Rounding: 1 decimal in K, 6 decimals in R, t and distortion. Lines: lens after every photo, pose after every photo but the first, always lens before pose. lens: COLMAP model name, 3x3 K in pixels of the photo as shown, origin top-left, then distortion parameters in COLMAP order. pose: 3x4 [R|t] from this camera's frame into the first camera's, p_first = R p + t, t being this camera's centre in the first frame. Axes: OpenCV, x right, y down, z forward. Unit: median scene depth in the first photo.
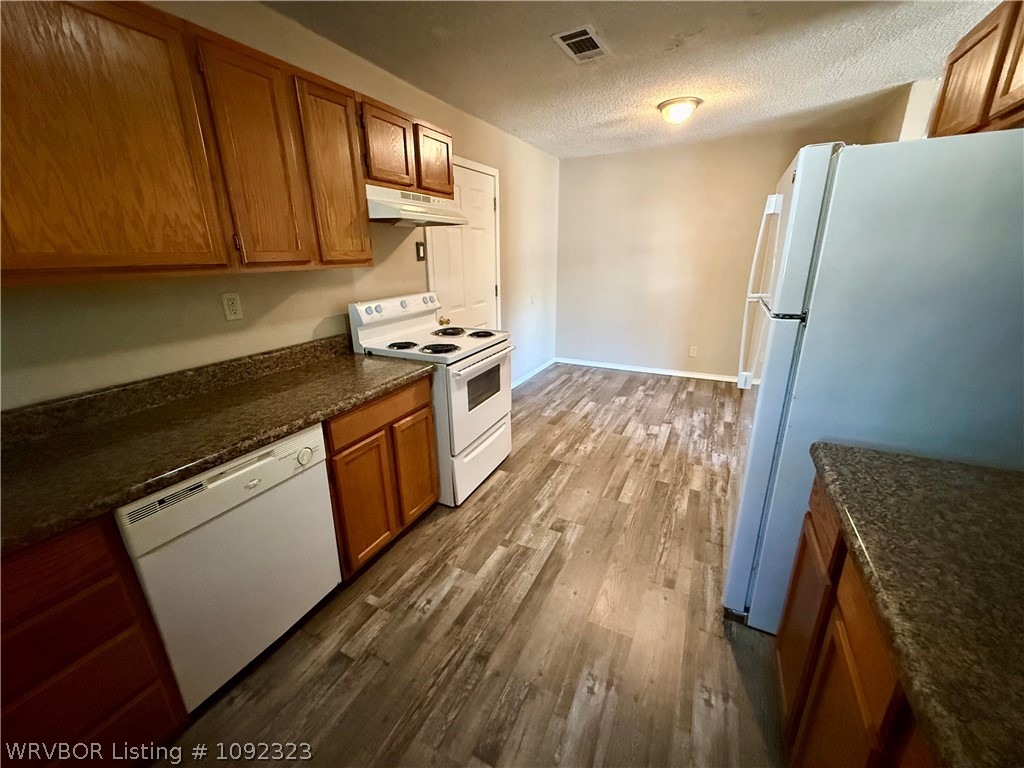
lens RADIAL K [[409.0, 0, 512.0], [0, 409.0, 384.0], [0, 0, 1]] dist [0.000971, -0.000262]
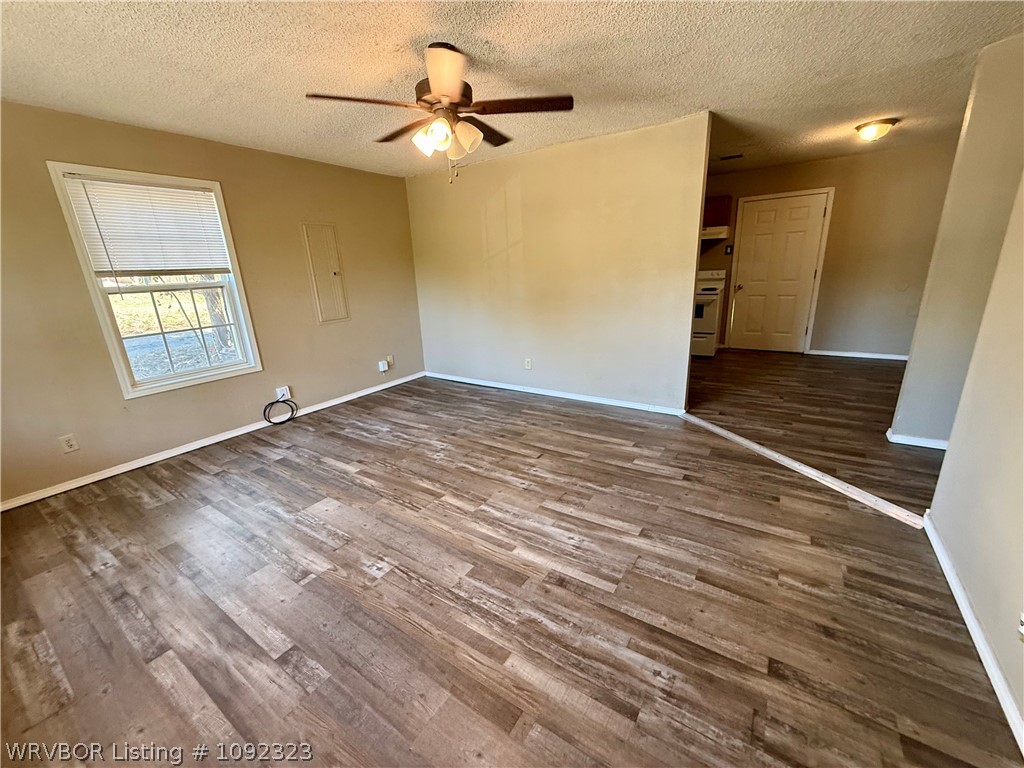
lens RADIAL K [[409.0, 0, 512.0], [0, 409.0, 384.0], [0, 0, 1]] dist [0.000971, -0.000262]
pose [[-0.125792, 0.296554, -0.946695, 2.063718], [-0.257853, 0.911704, 0.319855, -0.090397], [0.957960, 0.284343, -0.038218, 0.236697]]
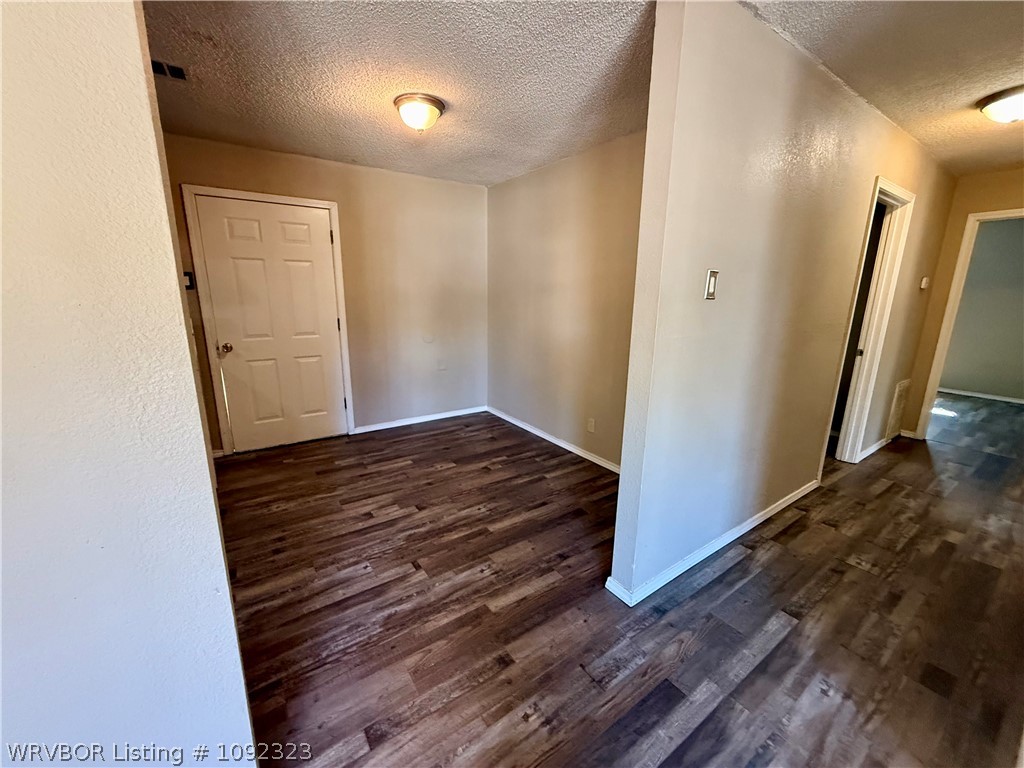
lens RADIAL K [[409.0, 0, 512.0], [0, 409.0, 384.0], [0, 0, 1]] dist [0.000971, -0.000262]
pose [[0.877752, 0.131557, -0.460699, 1.065680], [-0.170008, 0.984514, -0.042771, -0.159454], [0.447938, 0.115864, 0.886525, 0.469401]]
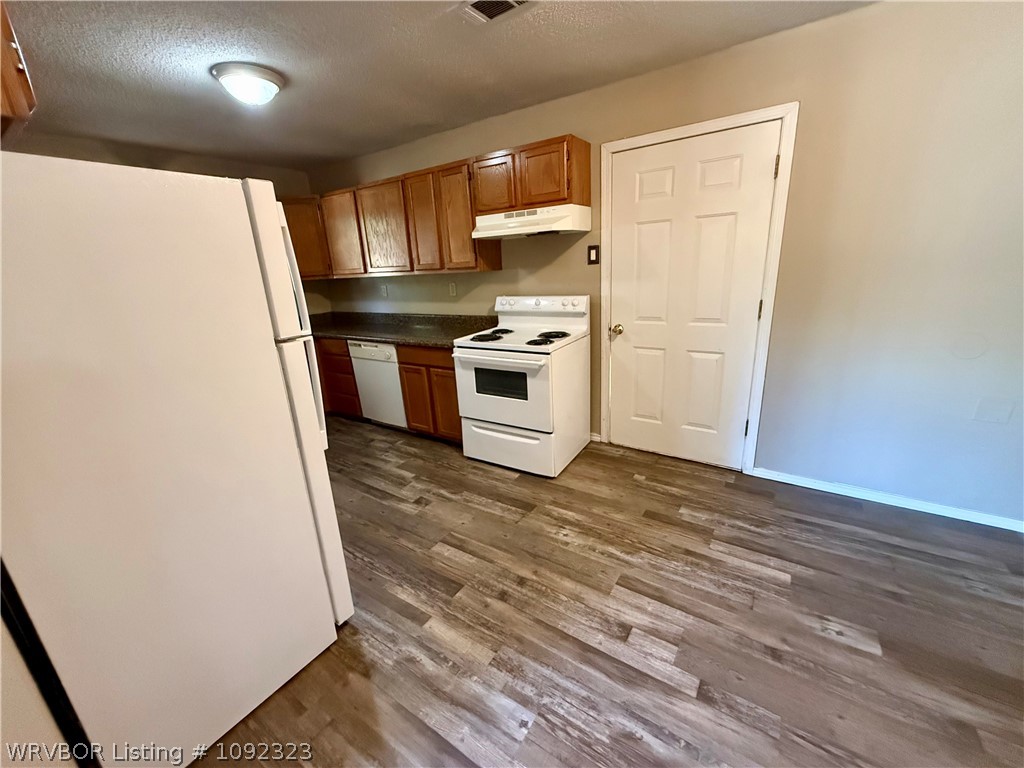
lens RADIAL K [[409.0, 0, 512.0], [0, 409.0, 384.0], [0, 0, 1]] dist [0.000971, -0.000262]
pose [[-0.125381, 0.301351, -0.945234, 0.854881], [-0.252356, 0.911728, 0.324143, -0.314558], [0.959477, 0.279176, -0.038266, 0.948015]]
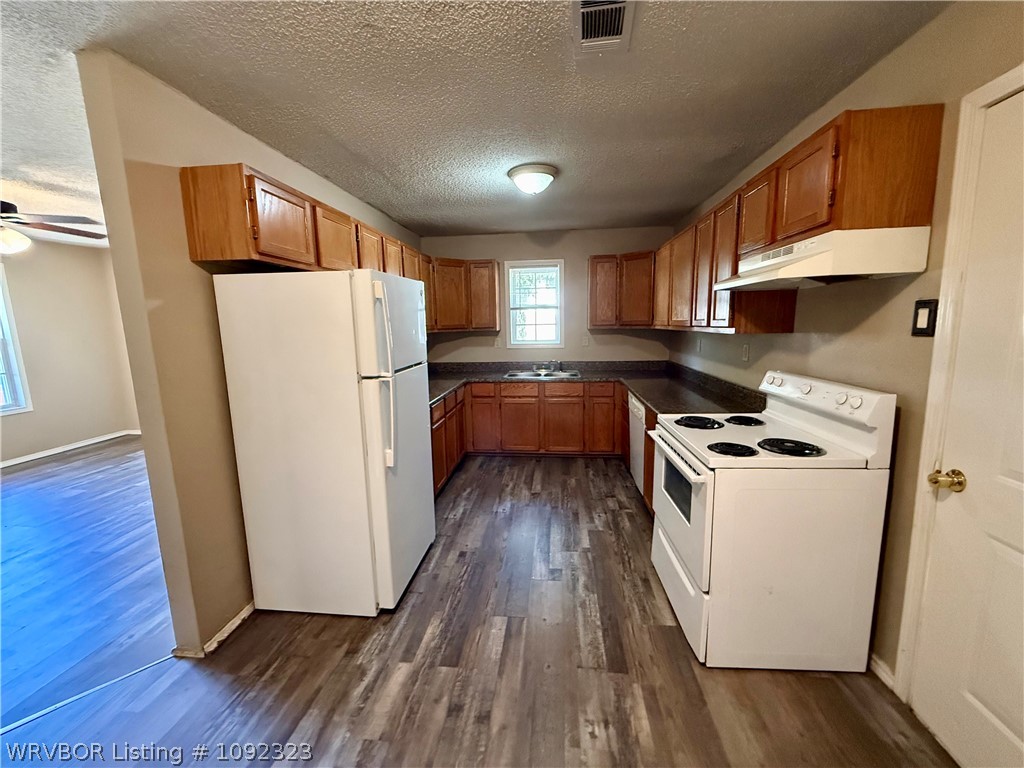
lens RADIAL K [[409.0, 0, 512.0], [0, 409.0, 384.0], [0, 0, 1]] dist [0.000971, -0.000262]
pose [[-0.937949, 0.081648, -0.337023, 0.427633], [-0.077401, 0.898074, 0.432981, -0.434744], [0.338024, 0.432200, -0.836028, 1.298185]]
